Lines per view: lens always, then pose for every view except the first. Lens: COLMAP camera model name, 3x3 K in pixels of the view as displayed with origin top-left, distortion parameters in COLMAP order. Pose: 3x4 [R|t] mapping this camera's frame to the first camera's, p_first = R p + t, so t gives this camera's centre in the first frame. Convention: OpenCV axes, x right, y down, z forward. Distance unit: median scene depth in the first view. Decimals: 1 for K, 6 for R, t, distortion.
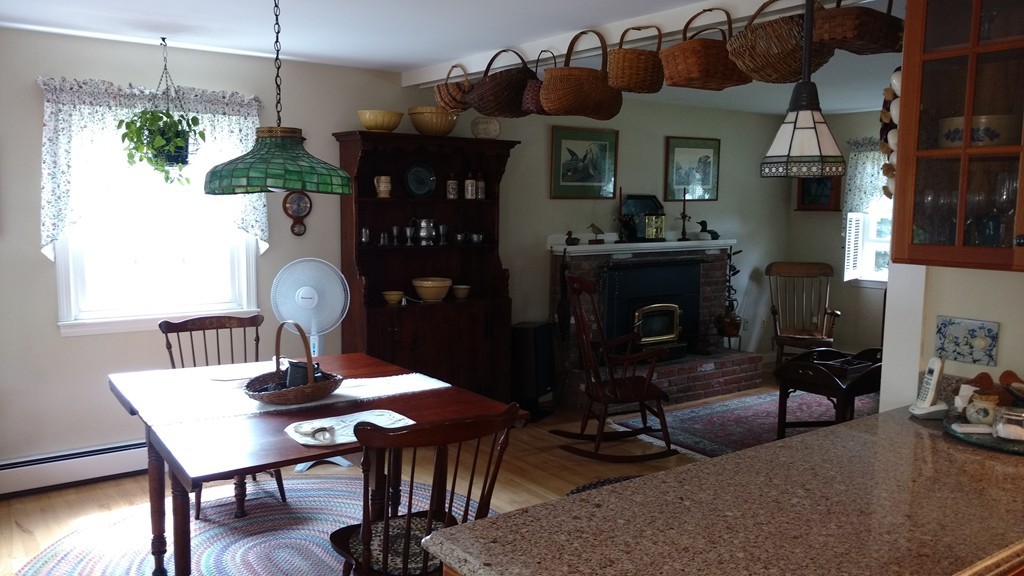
lens RADIAL K [[817.8, 0, 512.0], [0, 817.8, 288.0], [0, 0, 1]] dist [0.039019, -0.086050]
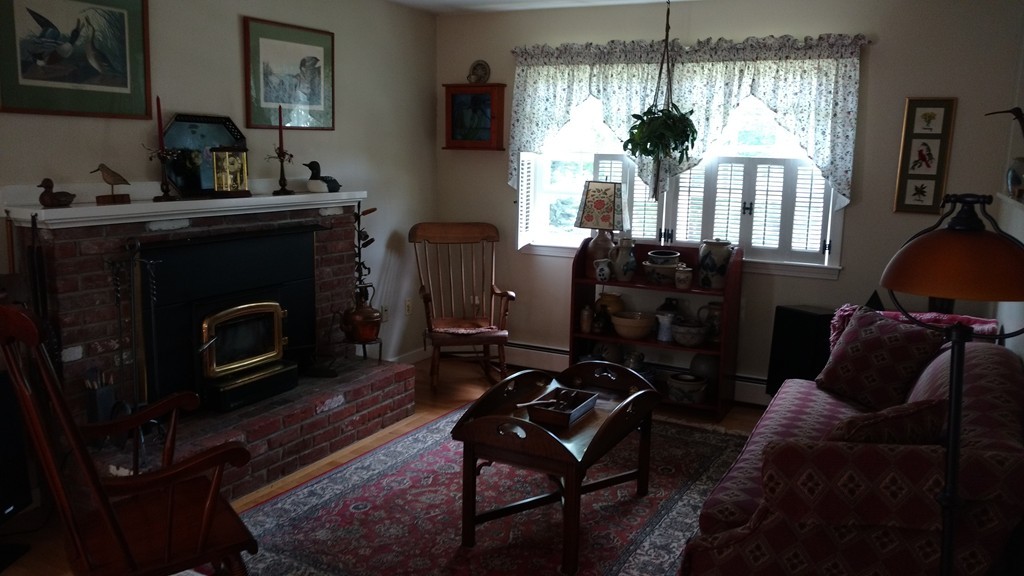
lens RADIAL K [[831.1, 0, 518.0], [0, 831.1, 292.3], [0, 0, 1]] dist [-0.011827, 0.053429]
pose [[0.894433, -0.064275, 0.442559, 0.087703], [0.034045, 0.996532, 0.075924, -0.026137], [-0.445905, -0.052842, 0.893519, 0.367580]]
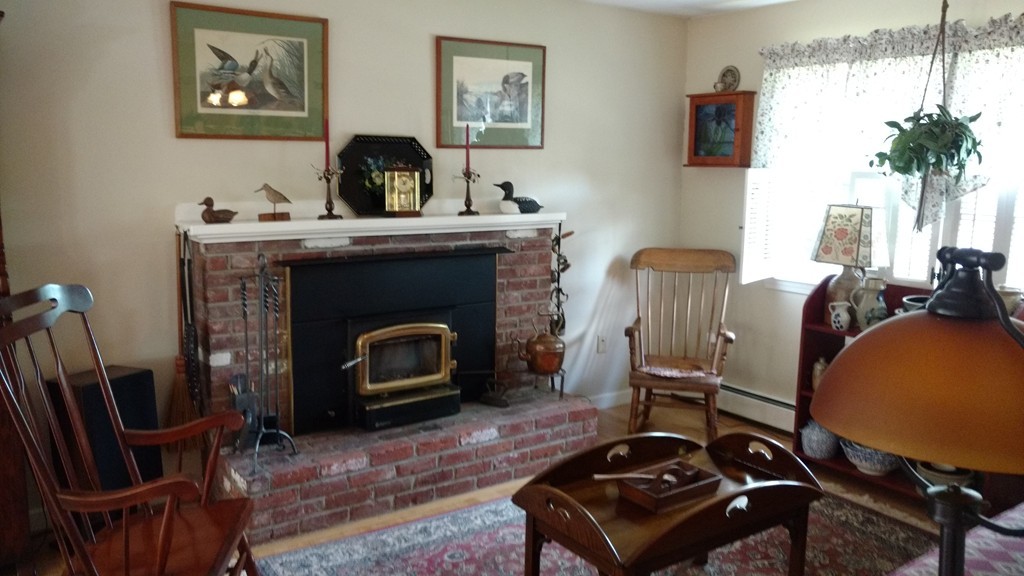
lens RADIAL K [[817.8, 0, 512.0], [0, 817.8, 288.0], [0, 0, 1]] dist [0.039019, -0.086050]
pose [[0.999633, 0.007918, -0.025919, 0.257604], [-0.006765, 0.998998, 0.044246, -0.031038], [0.026243, -0.044055, 0.998684, 0.404896]]
